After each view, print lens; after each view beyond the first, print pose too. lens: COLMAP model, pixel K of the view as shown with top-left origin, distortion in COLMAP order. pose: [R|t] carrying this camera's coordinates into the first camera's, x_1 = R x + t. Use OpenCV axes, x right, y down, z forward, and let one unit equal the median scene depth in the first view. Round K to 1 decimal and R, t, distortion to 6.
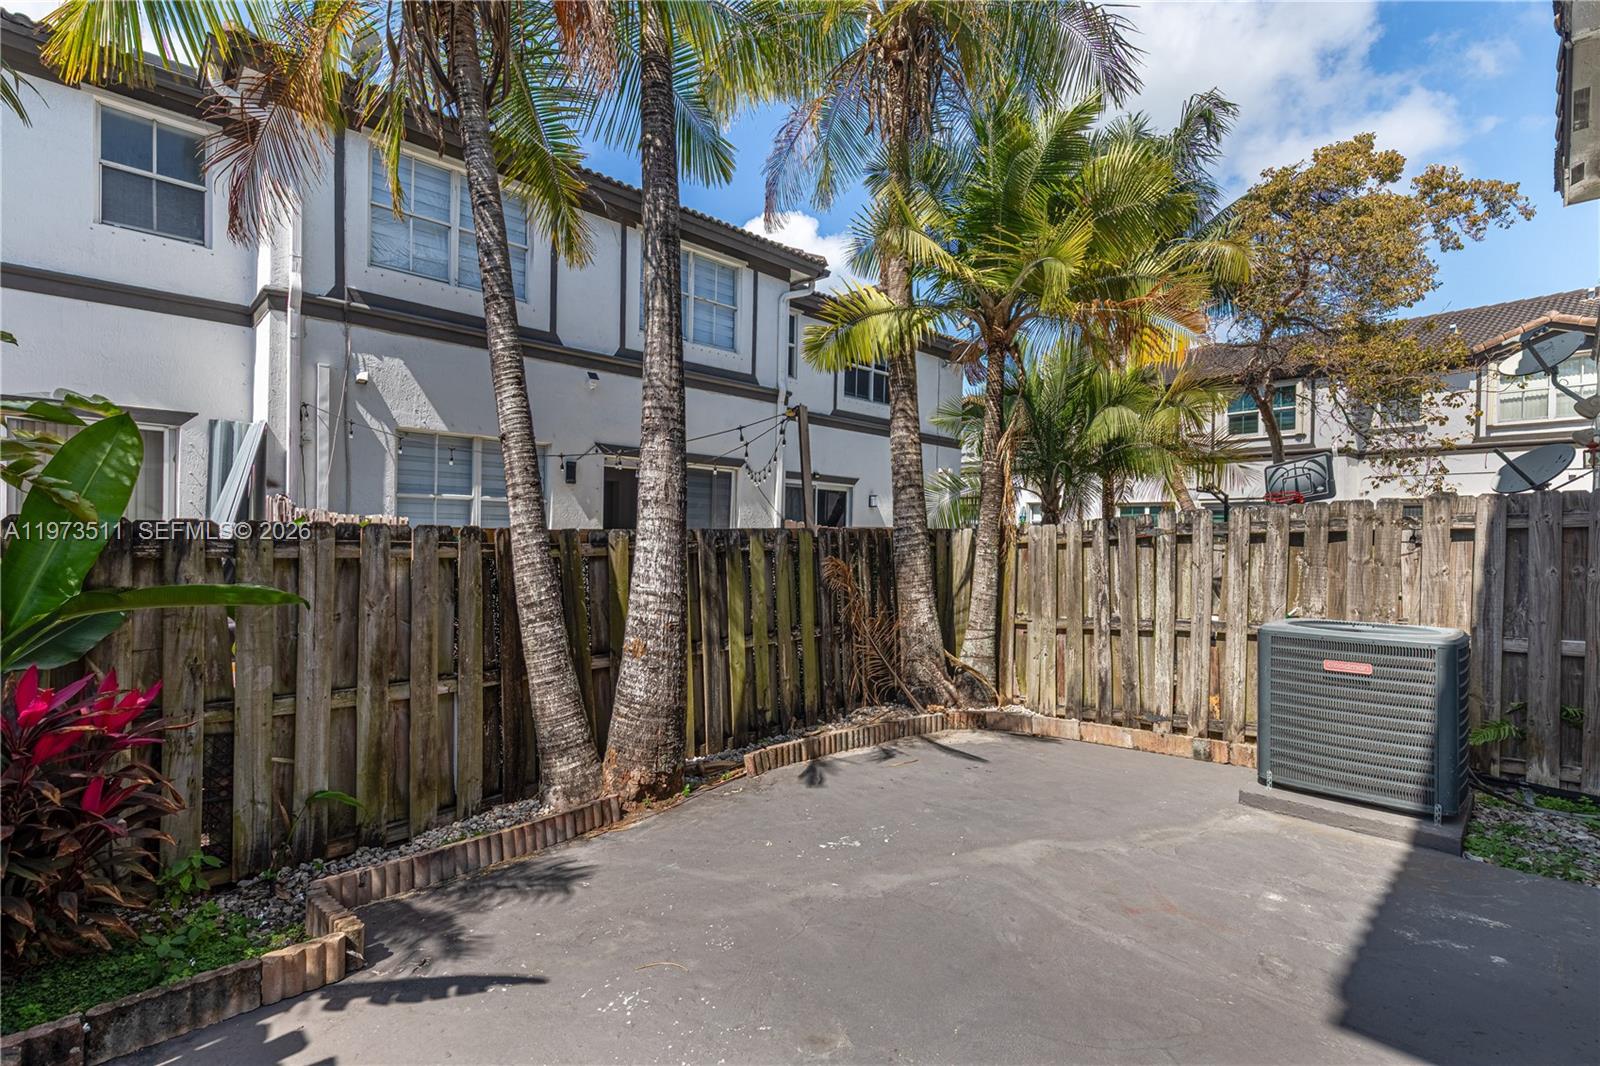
lens RADIAL K [[728.8, 0, 751.1], [0, 728.8, 538.6], [0, 0, 1]] dist [0.005741, -0.000268]
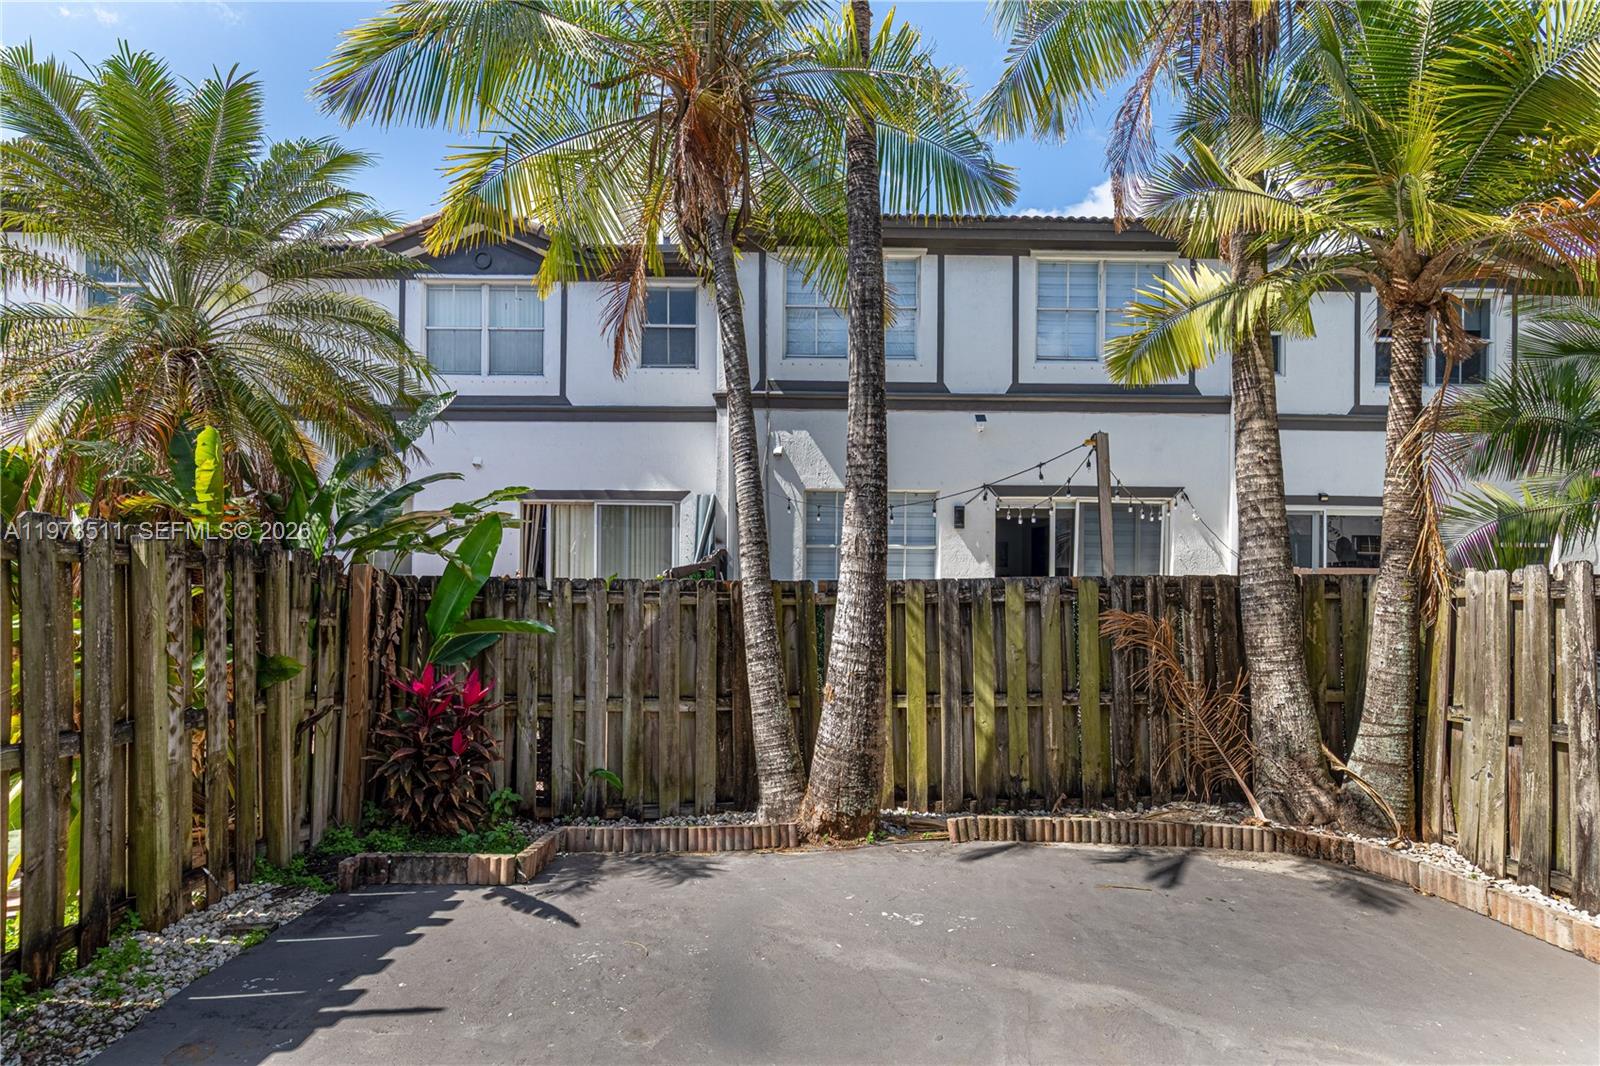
lens RADIAL K [[769.0, 0, 799.2], [0, 769.0, 560.0], [0, 0, 1]] dist [-0.000191, -0.000831]
pose [[0.735153, -0.014549, -0.677746, 0.567948], [0.002427, 0.999820, -0.018830, -0.023211], [0.677897, 0.012198, 0.735055, 0.132211]]
